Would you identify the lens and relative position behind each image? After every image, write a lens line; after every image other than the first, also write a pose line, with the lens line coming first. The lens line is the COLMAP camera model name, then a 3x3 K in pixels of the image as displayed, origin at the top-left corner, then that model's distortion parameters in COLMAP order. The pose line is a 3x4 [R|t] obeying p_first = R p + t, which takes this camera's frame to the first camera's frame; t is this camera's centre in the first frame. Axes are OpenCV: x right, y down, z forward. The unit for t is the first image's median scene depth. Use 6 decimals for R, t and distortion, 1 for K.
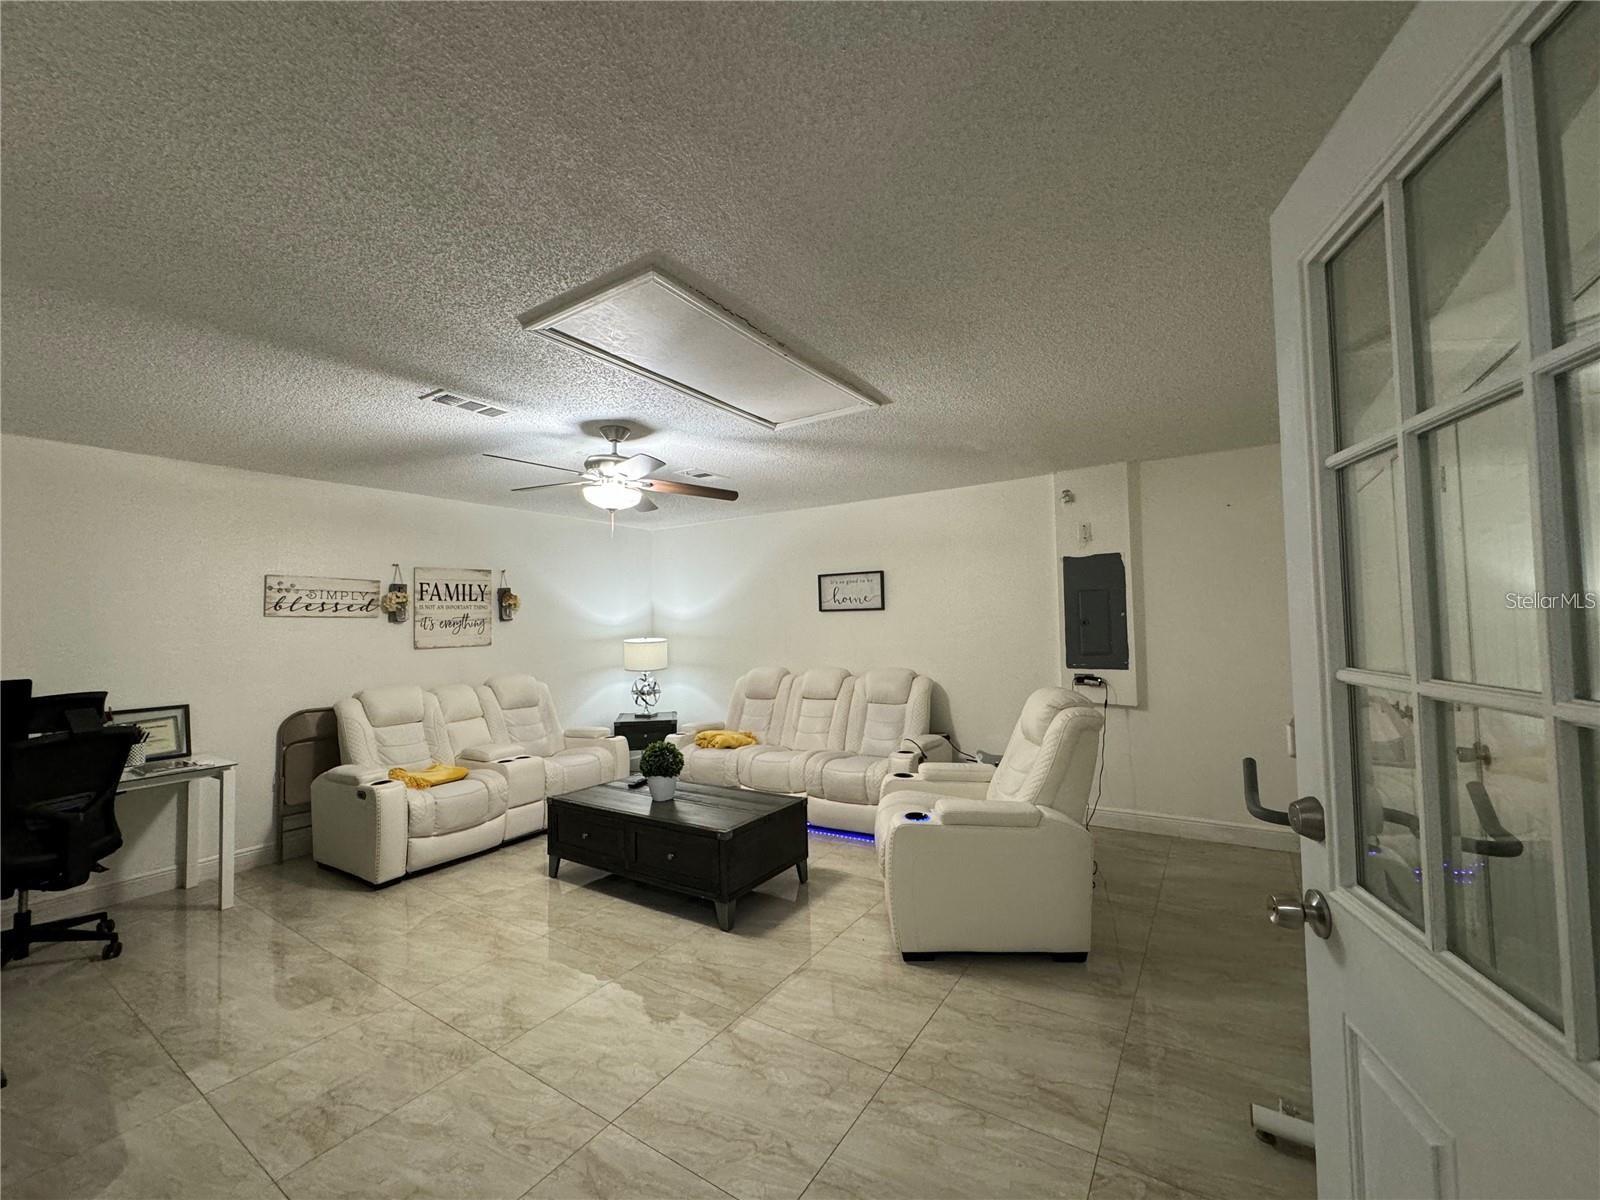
lens RADIAL K [[639.8, 0, 800.7], [0, 639.8, 596.8], [0, 0, 1]] dist [0.000335, 0.000291]
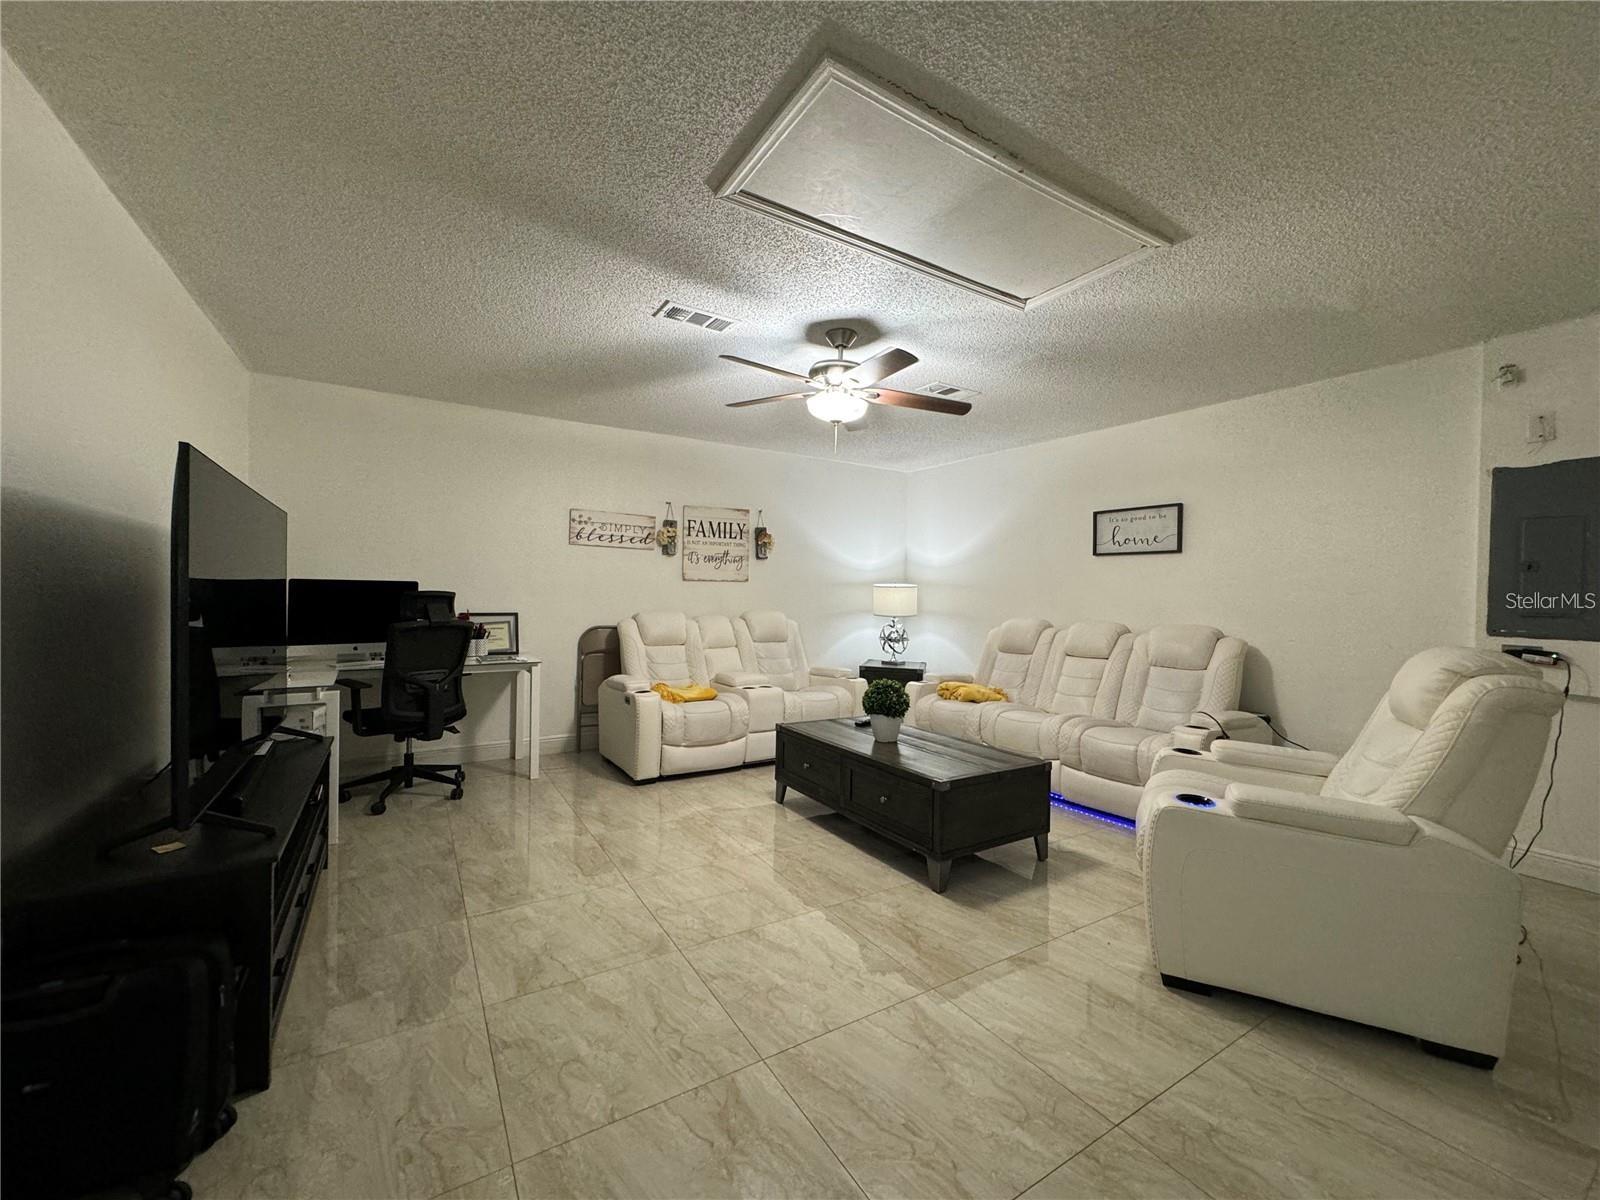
lens RADIAL K [[639.2, 0, 800.3], [0, 639.2, 597.1], [0, 0, 1]] dist [-0.001108, -0.000102]
pose [[0.907716, 0.042034, -0.417475, 0.044219], [-0.020974, 0.998271, 0.054909, 0.053315], [0.419062, -0.041086, 0.907028, 0.103208]]
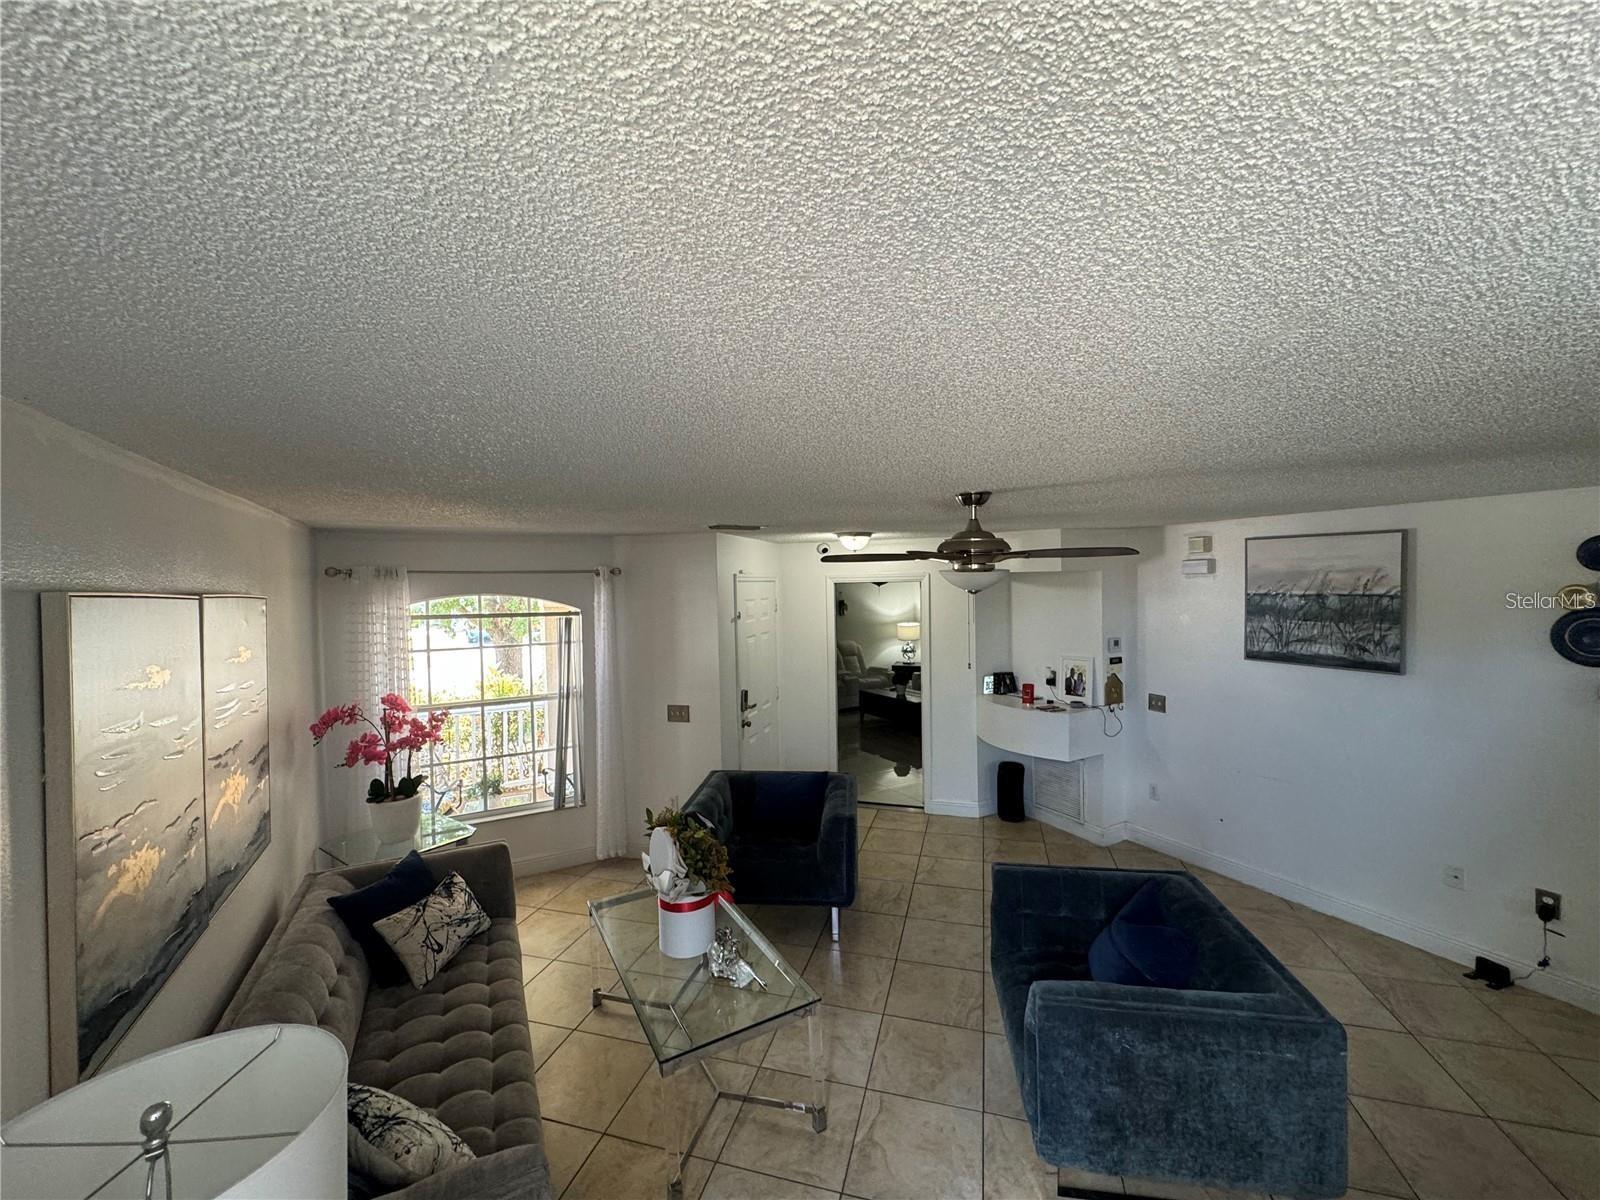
lens RADIAL K [[638.2, 0, 801.9], [0, 638.2, 595.9], [0, 0, 1]] dist [0.000013, 0.000290]
pose [[0.885112, 0.014043, -0.465166, 0.546833], [0.017029, 0.997898, 0.062529, -0.213670], [0.465067, -0.063266, 0.883012, -1.254751]]
